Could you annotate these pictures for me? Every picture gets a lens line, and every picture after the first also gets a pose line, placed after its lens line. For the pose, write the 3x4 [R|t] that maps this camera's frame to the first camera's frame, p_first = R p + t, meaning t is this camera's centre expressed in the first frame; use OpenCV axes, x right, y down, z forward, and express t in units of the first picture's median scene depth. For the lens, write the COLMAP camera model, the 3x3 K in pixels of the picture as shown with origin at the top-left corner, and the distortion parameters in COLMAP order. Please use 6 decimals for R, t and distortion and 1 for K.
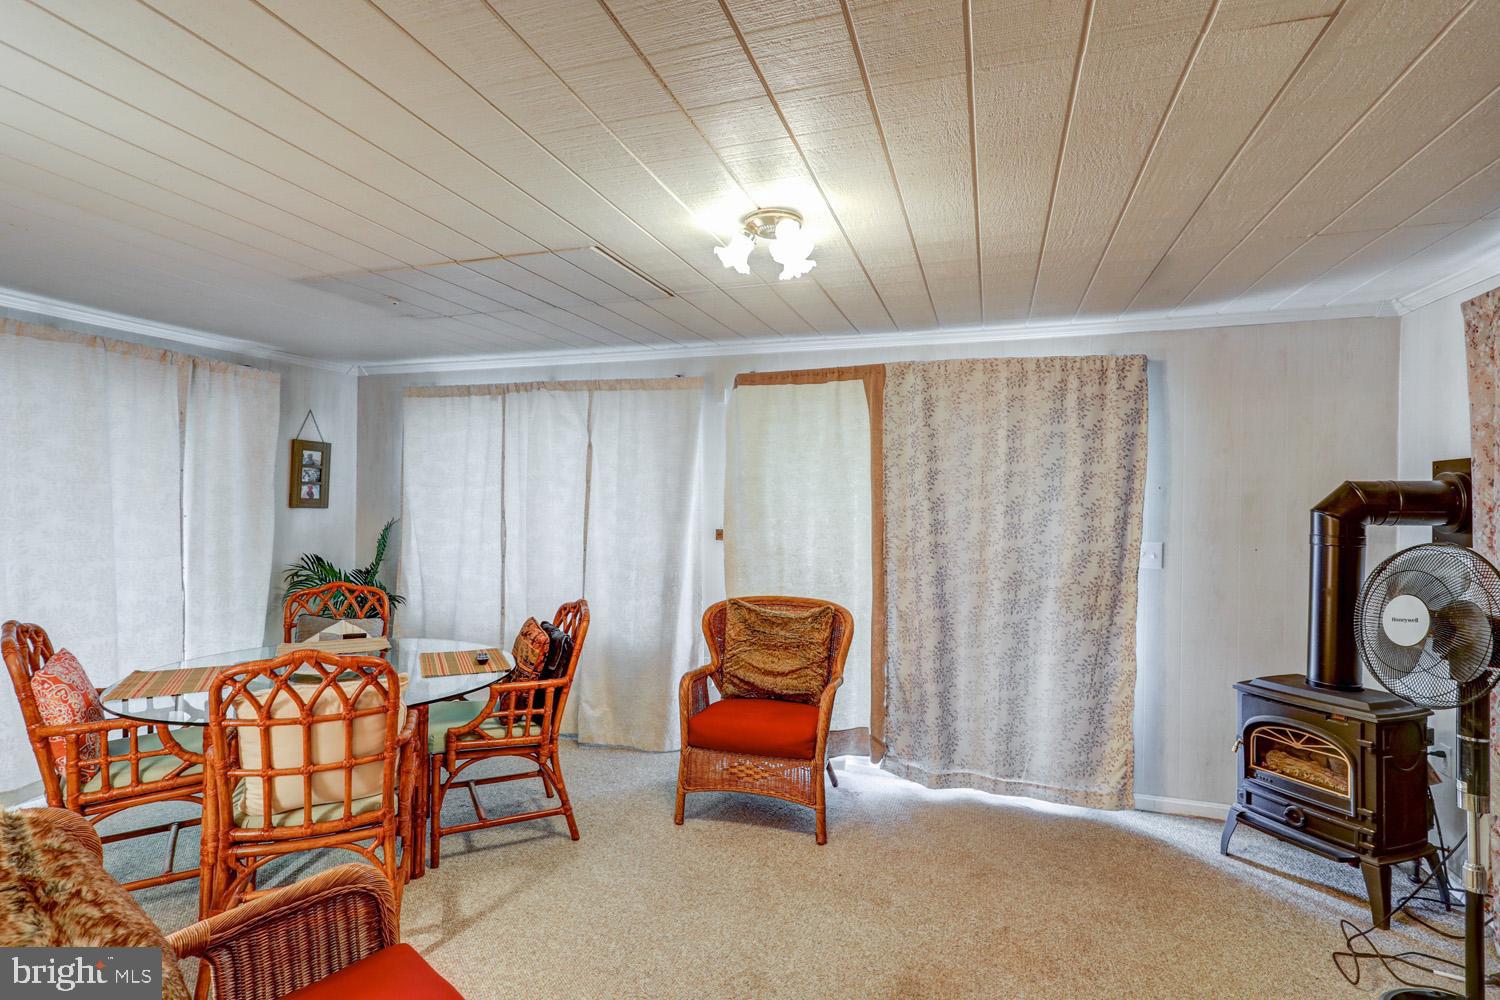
lens RADIAL K [[725.2, 0, 735.9], [0, 725.2, 499.3], [0, 0, 1]] dist [-0.001794, 0.001915]
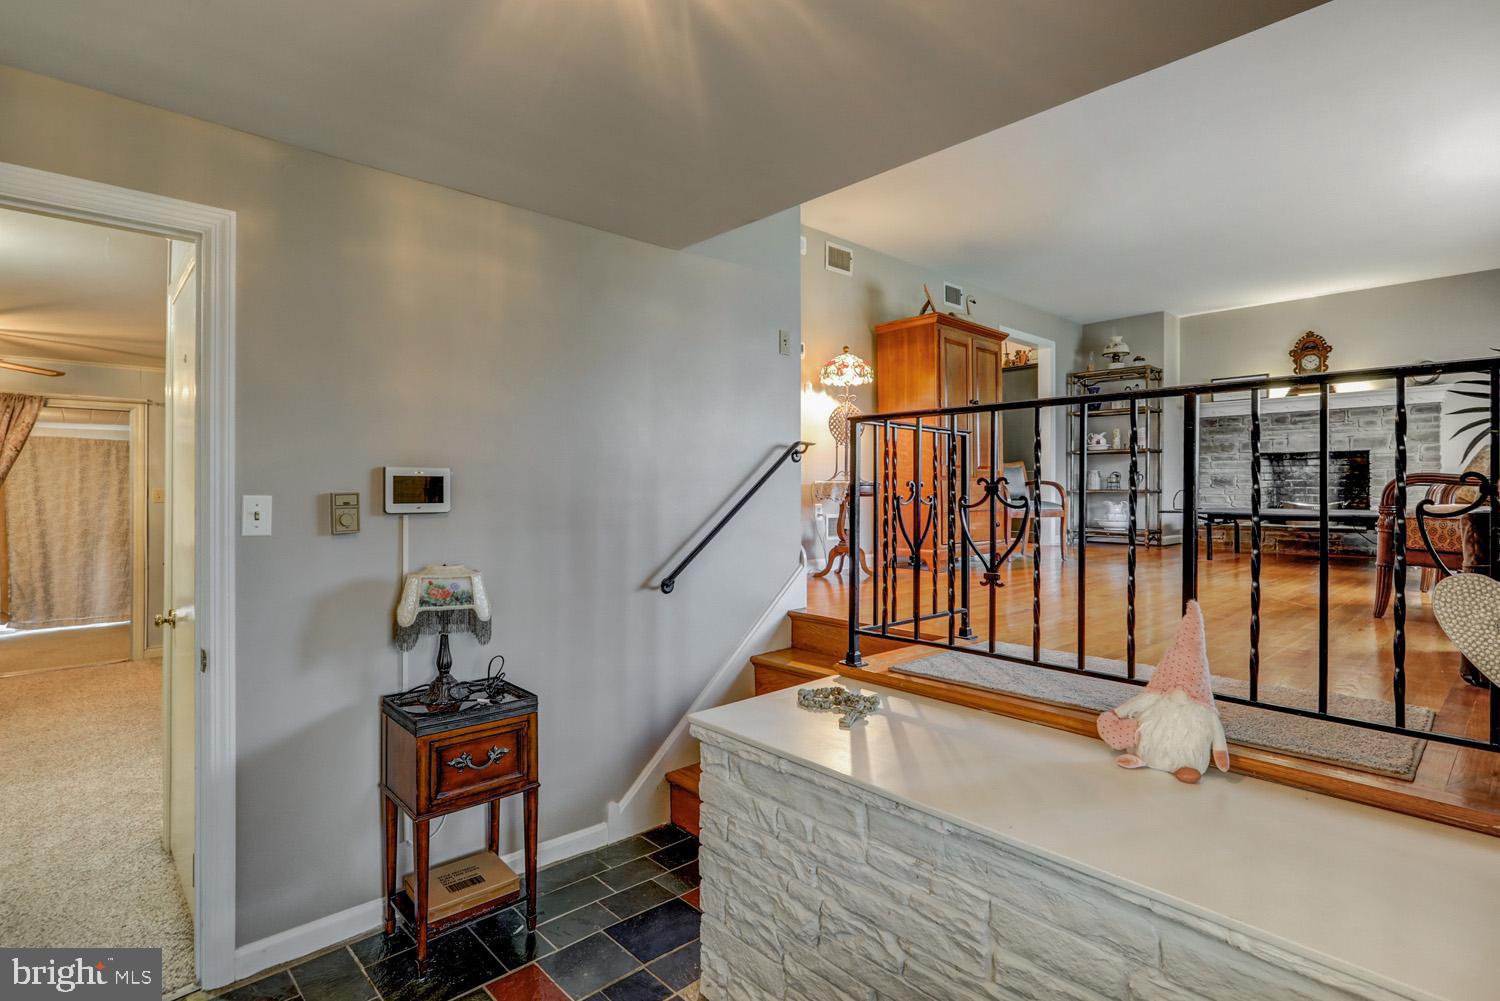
lens RADIAL K [[725.2, 0, 744.7], [0, 725.2, 490.1], [0, 0, 1]] dist [-0.001794, 0.001915]
pose [[0.473957, -0.017287, 0.880378, -0.657191], [0.004461, 0.999842, 0.017231, -0.057570], [-0.880537, -0.004239, 0.473959, -1.960980]]
